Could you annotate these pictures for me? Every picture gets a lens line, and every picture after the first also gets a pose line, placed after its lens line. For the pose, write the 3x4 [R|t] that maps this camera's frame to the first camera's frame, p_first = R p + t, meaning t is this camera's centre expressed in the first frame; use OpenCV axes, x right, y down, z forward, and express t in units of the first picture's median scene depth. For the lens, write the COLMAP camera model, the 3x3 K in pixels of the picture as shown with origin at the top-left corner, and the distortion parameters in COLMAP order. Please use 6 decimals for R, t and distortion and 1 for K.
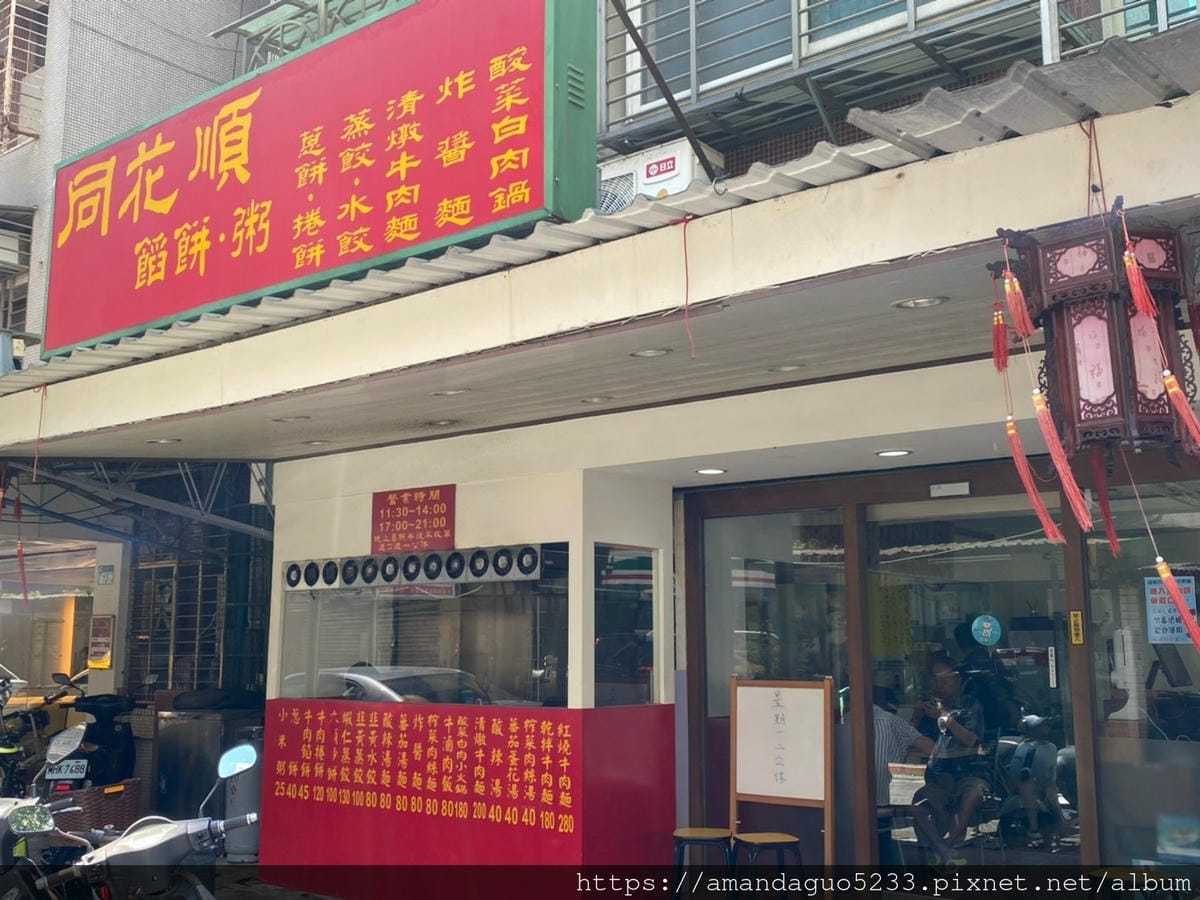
lens RADIAL K [[1307.4, 0, 581.4], [0, 1307.4, 449.0], [0, 0, 1]] dist [0.217036, -0.645939]
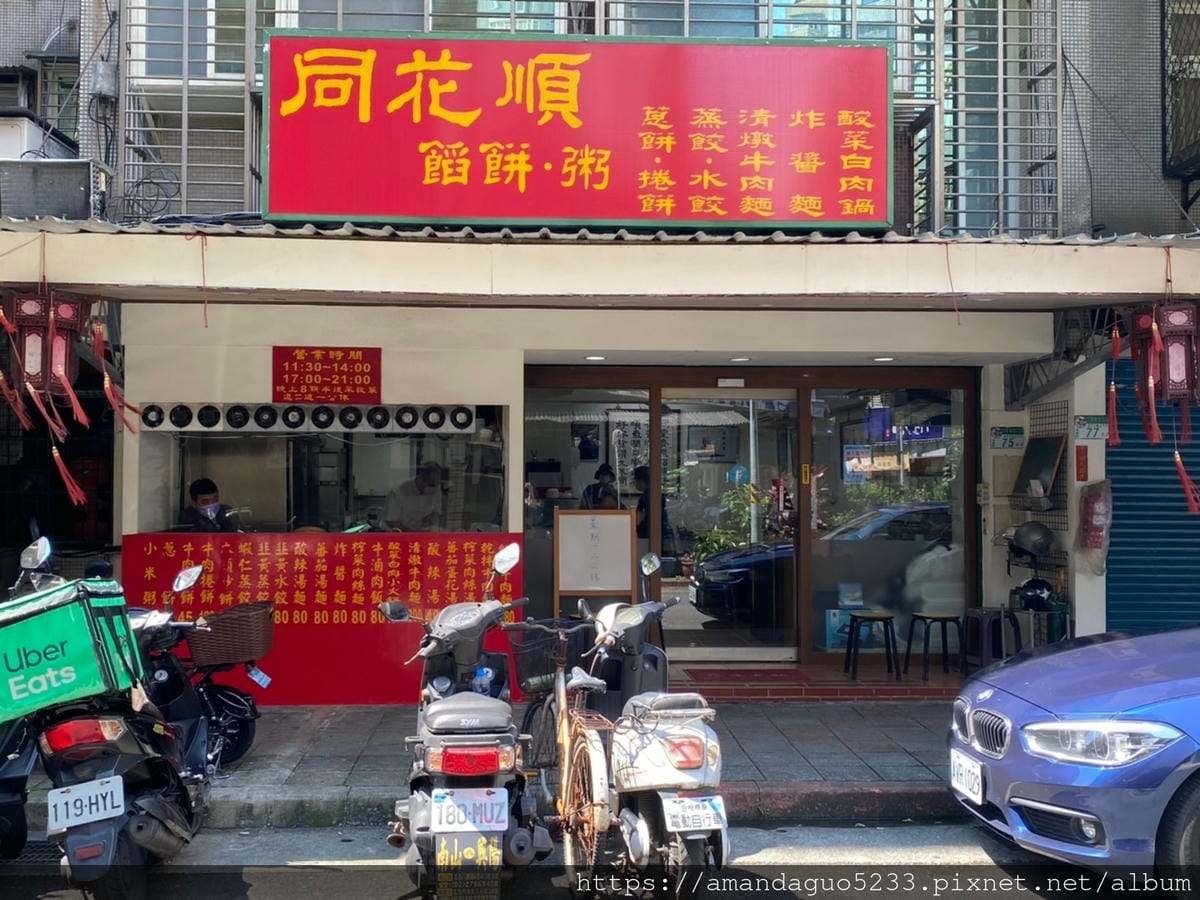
lens RADIAL K [[1307.4, 0, 581.4], [0, 1307.4, 449.0], [0, 0, 1]] dist [0.217036, -0.645939]
pose [[0.710902, 0.018482, 0.703048, -1.059112], [-0.107812, 0.990703, 0.082972, -0.000669], [-0.694978, -0.134782, 0.706285, 0.053864]]
